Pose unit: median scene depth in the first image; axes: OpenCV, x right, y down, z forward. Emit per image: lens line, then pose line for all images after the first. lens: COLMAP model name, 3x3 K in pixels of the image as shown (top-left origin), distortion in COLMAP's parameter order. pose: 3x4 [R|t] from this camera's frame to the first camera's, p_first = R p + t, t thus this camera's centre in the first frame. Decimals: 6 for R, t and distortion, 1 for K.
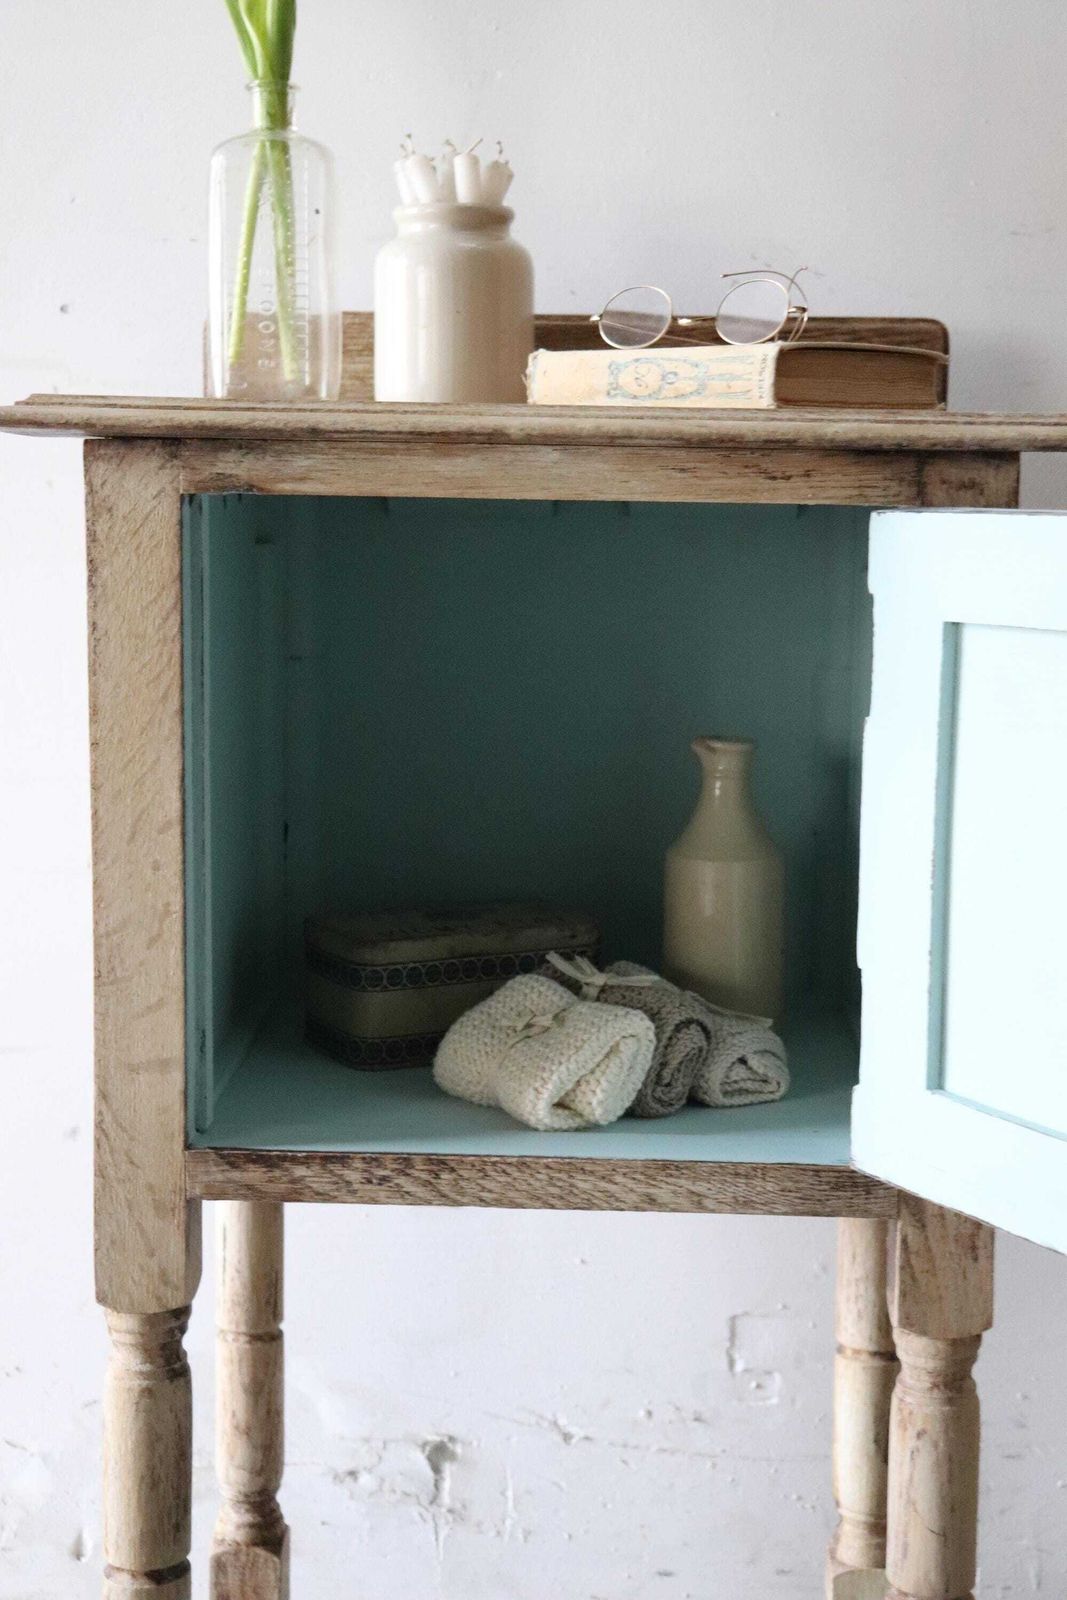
lens RADIAL K [[2513.0, 0, 528.0], [0, 2513.0, 795.2], [0, 0, 1]] dist [0.143328, 0.000000]
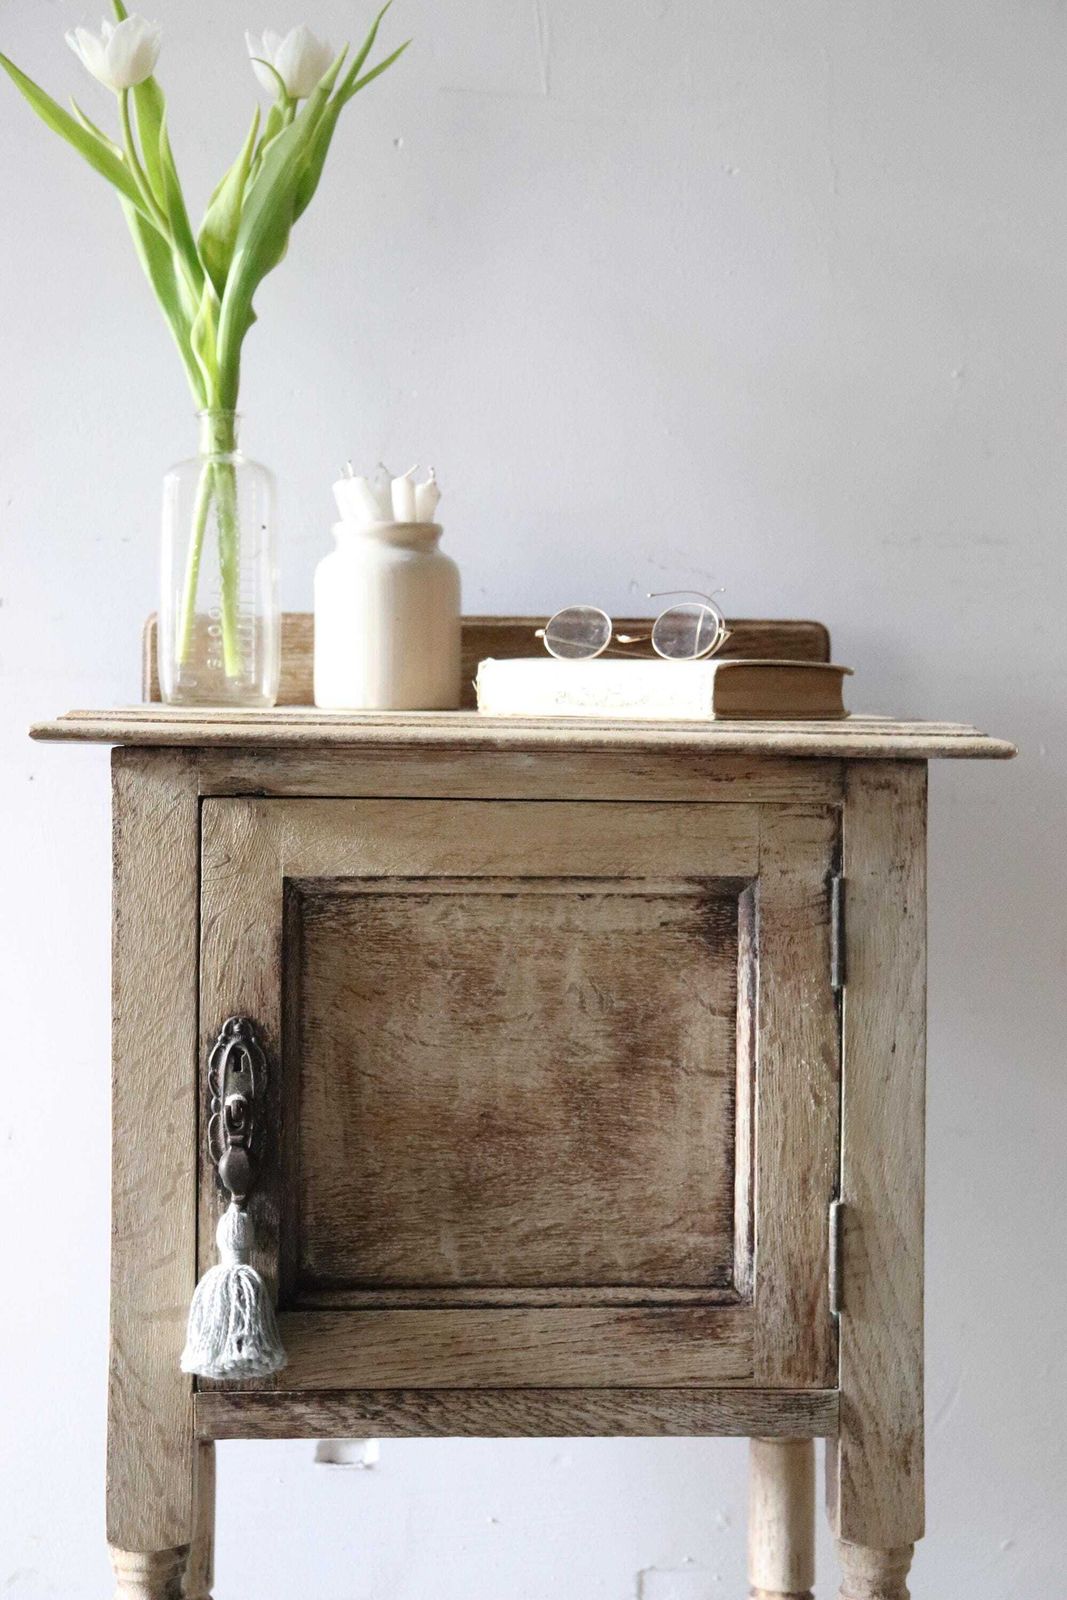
lens RADIAL K [[2904.8, 0, 520.7], [0, 2904.8, 809.2], [0, 0, 1]] dist [0.231514, 0.000000]
pose [[0.994662, -0.006788, 0.102959, -0.121988], [0.015935, 0.995968, -0.088281, 0.003787], [-0.101945, 0.089450, 0.990760, -0.289475]]
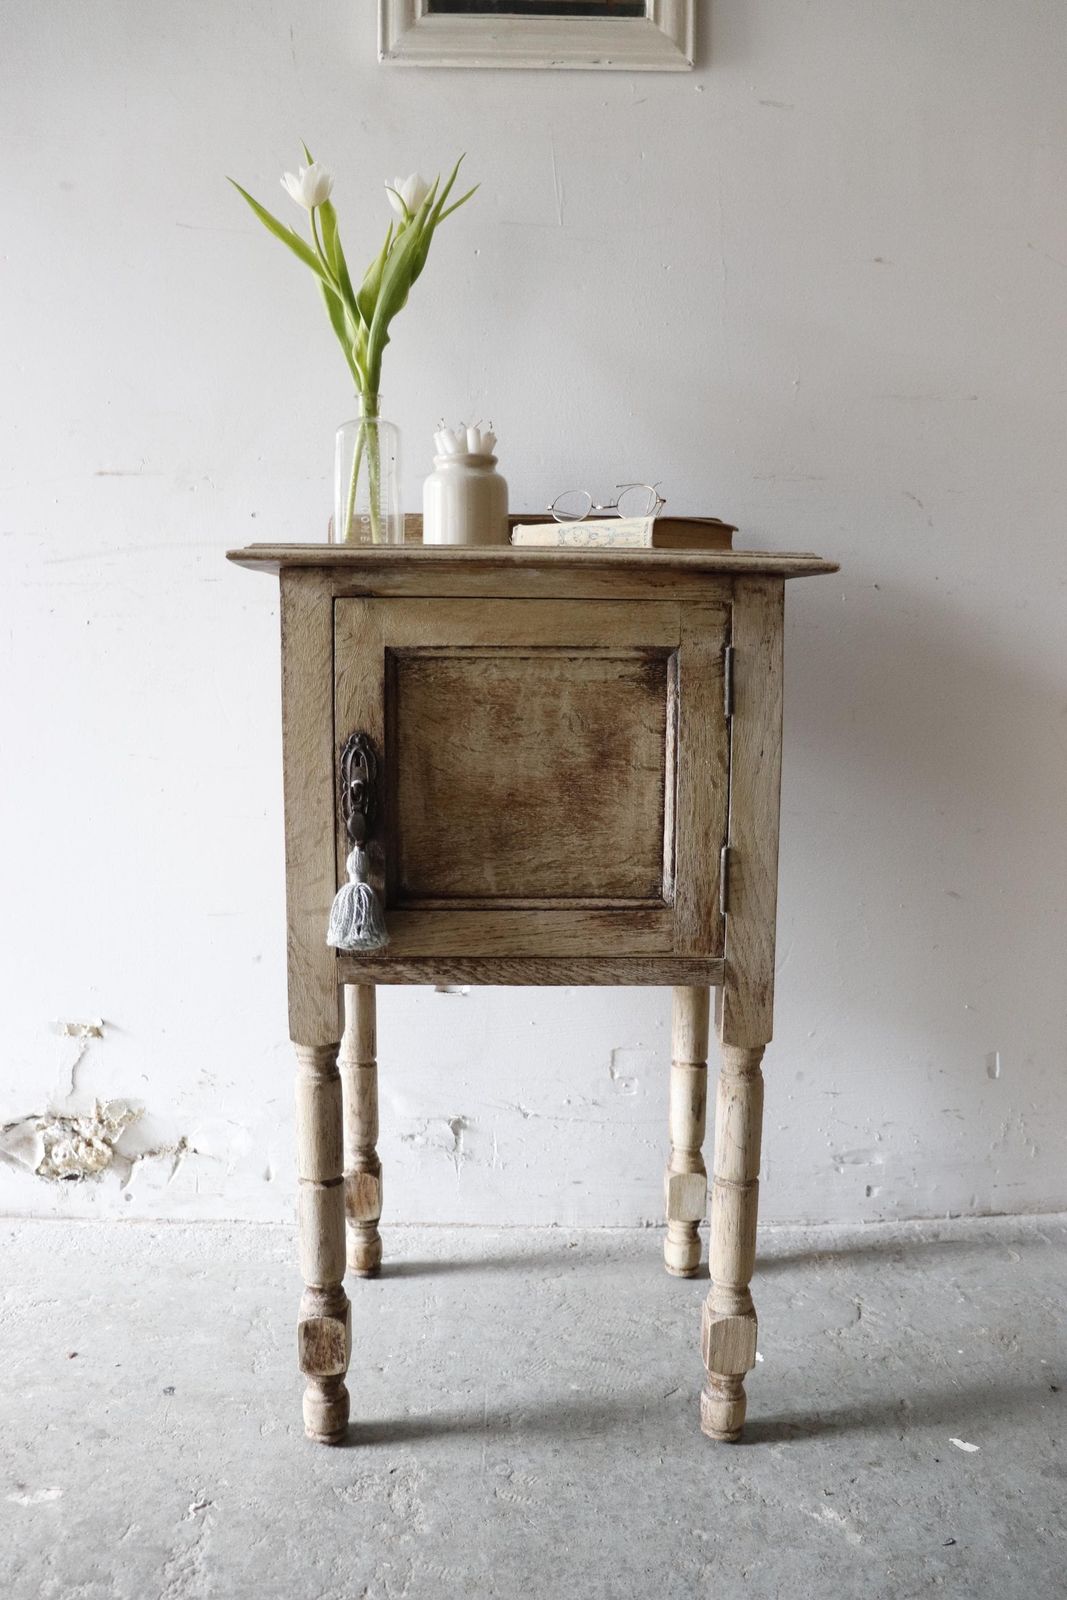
lens RADIAL K [[1303.4, 0, 531.0], [0, 1303.4, 798.2], [0, 0, 1]] dist [-0.158213, 0.115763]
pose [[0.998039, -0.012879, 0.061251, -0.050586], [0.013286, 0.999892, -0.006244, 0.032742], [-0.061164, 0.007046, 0.998103, 0.054771]]
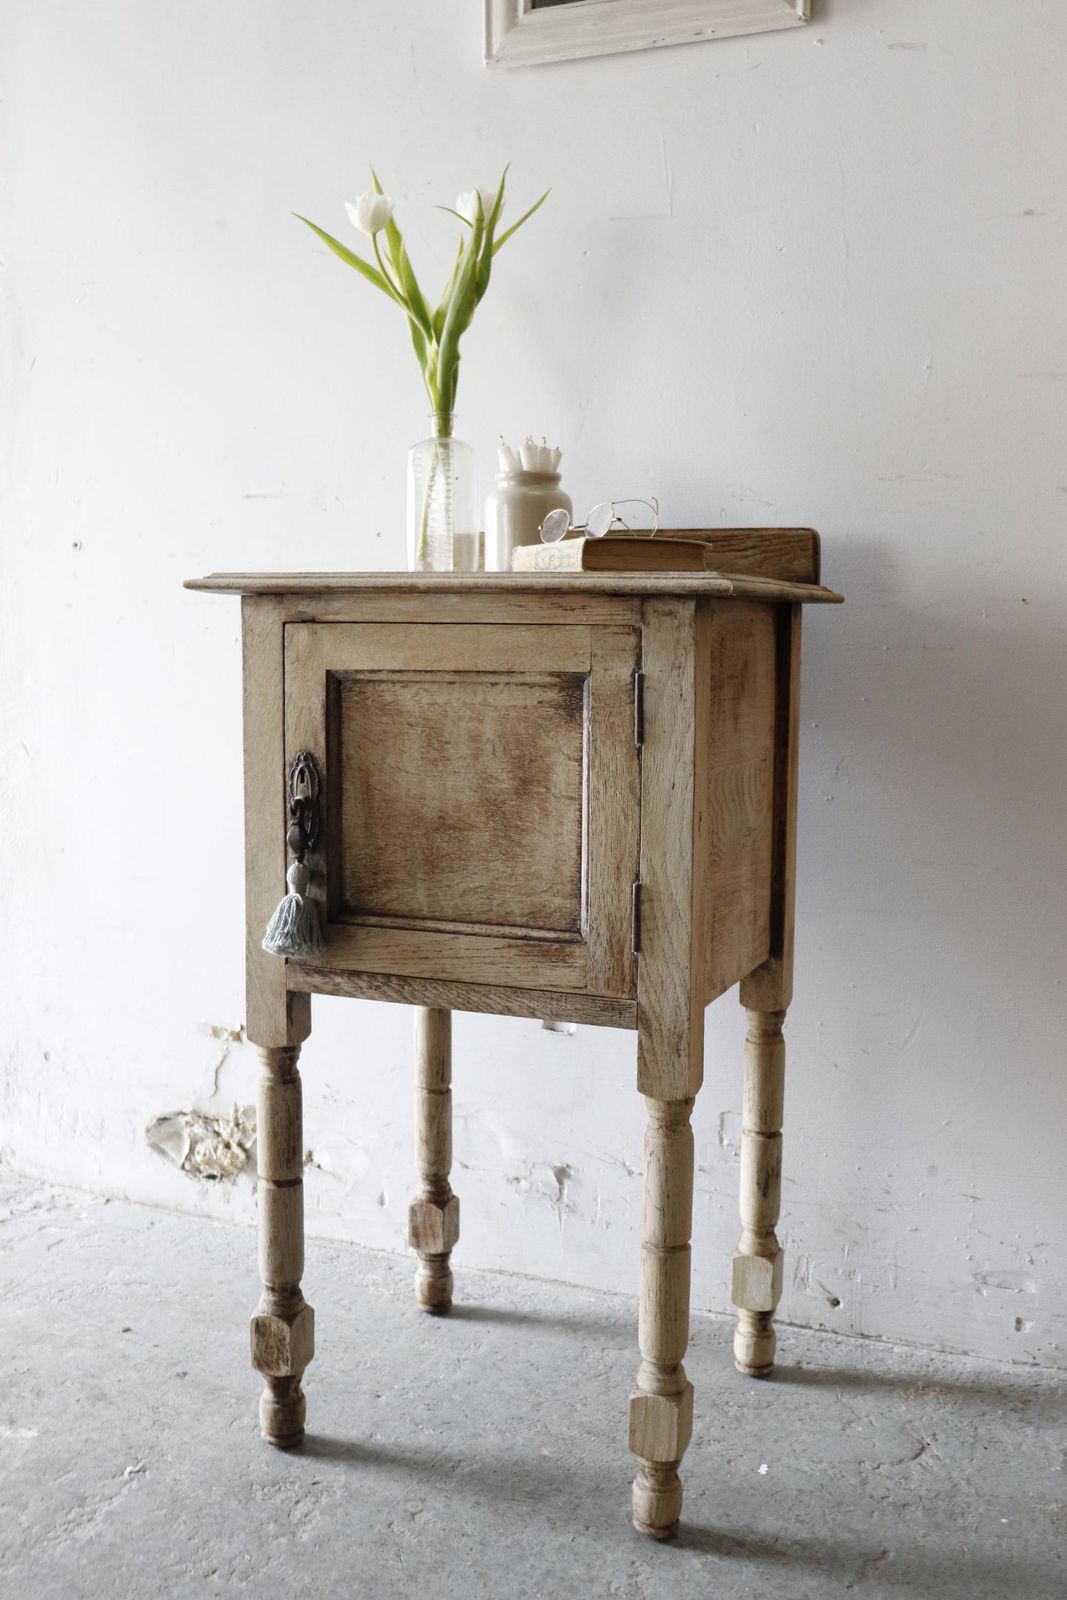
lens RADIAL K [[1545.3, 0, 530.4], [0, 1545.3, 793.4], [0, 0, 1]] dist [-0.070474, 0.000000]
pose [[0.938336, 0.030602, -0.344367, 0.429843], [-0.043028, 0.998667, -0.028499, 0.035887], [0.343036, 0.041559, 0.938403, -0.038423]]
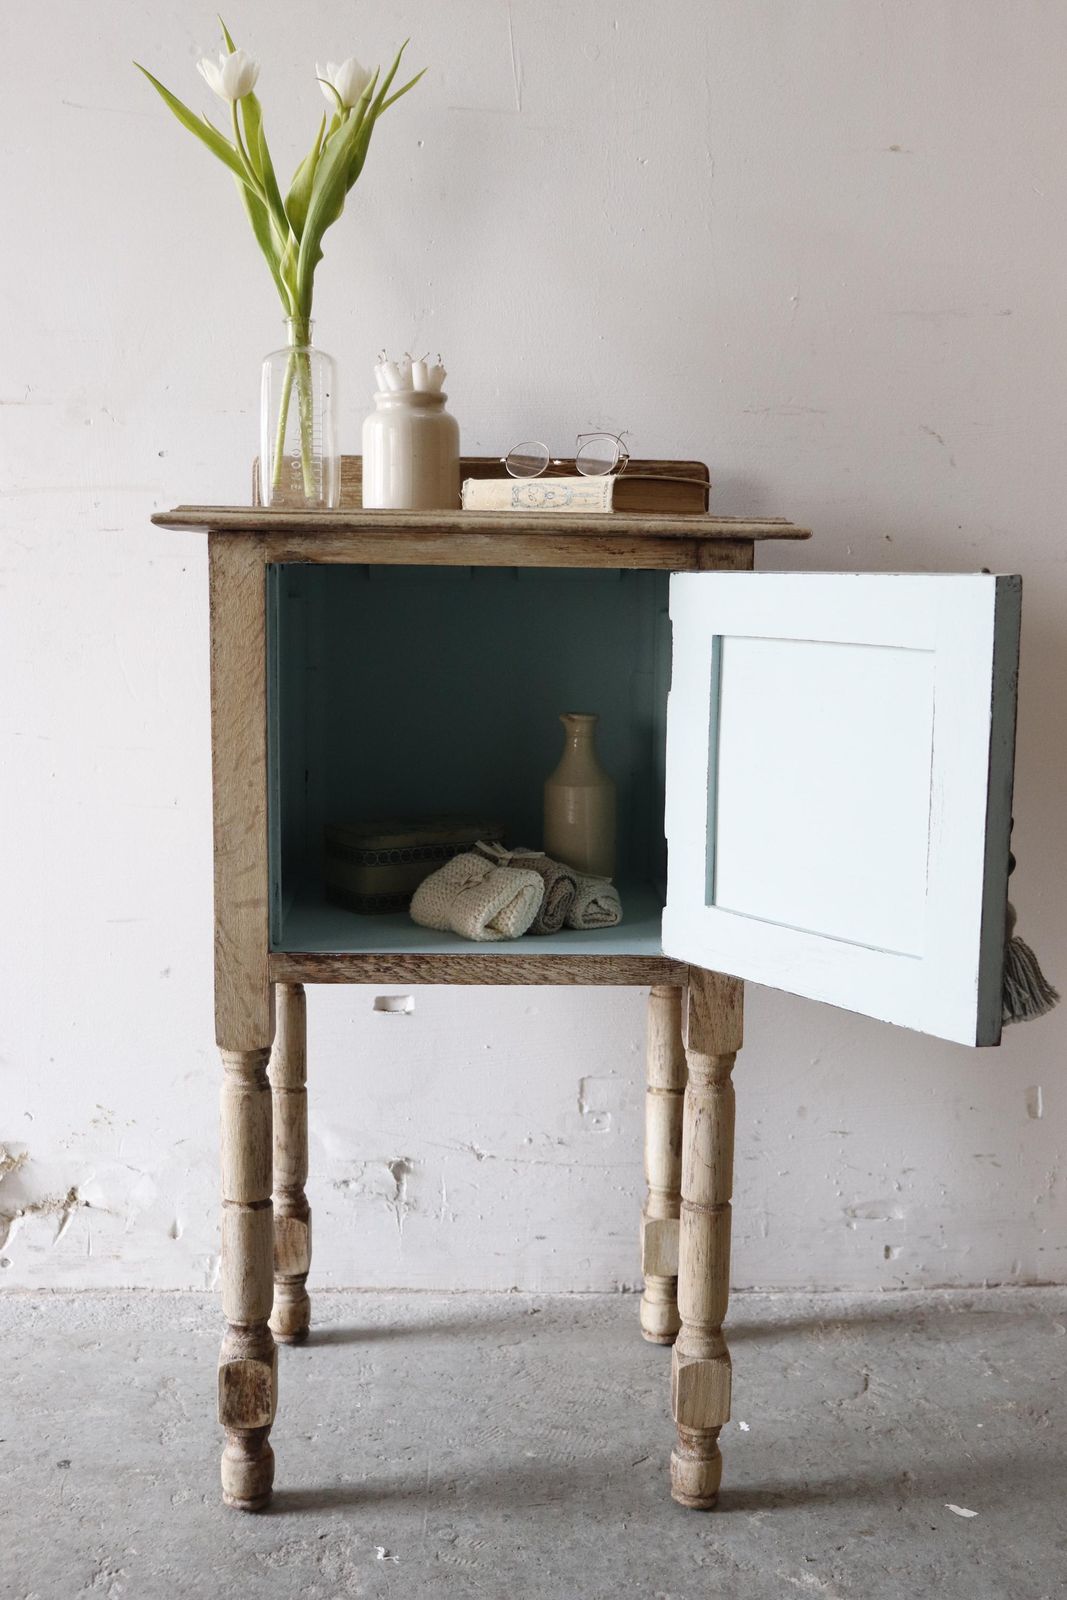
lens RADIAL K [[1849.8, 0, 538.3], [0, 1849.8, 796.2], [0, 0, 1]] dist [-0.015368, 0.000000]
pose [[0.996956, -0.010134, 0.077304, -0.049858], [0.010416, 0.999940, -0.003245, 0.040886], [-0.077266, 0.004041, 0.997002, -0.238766]]
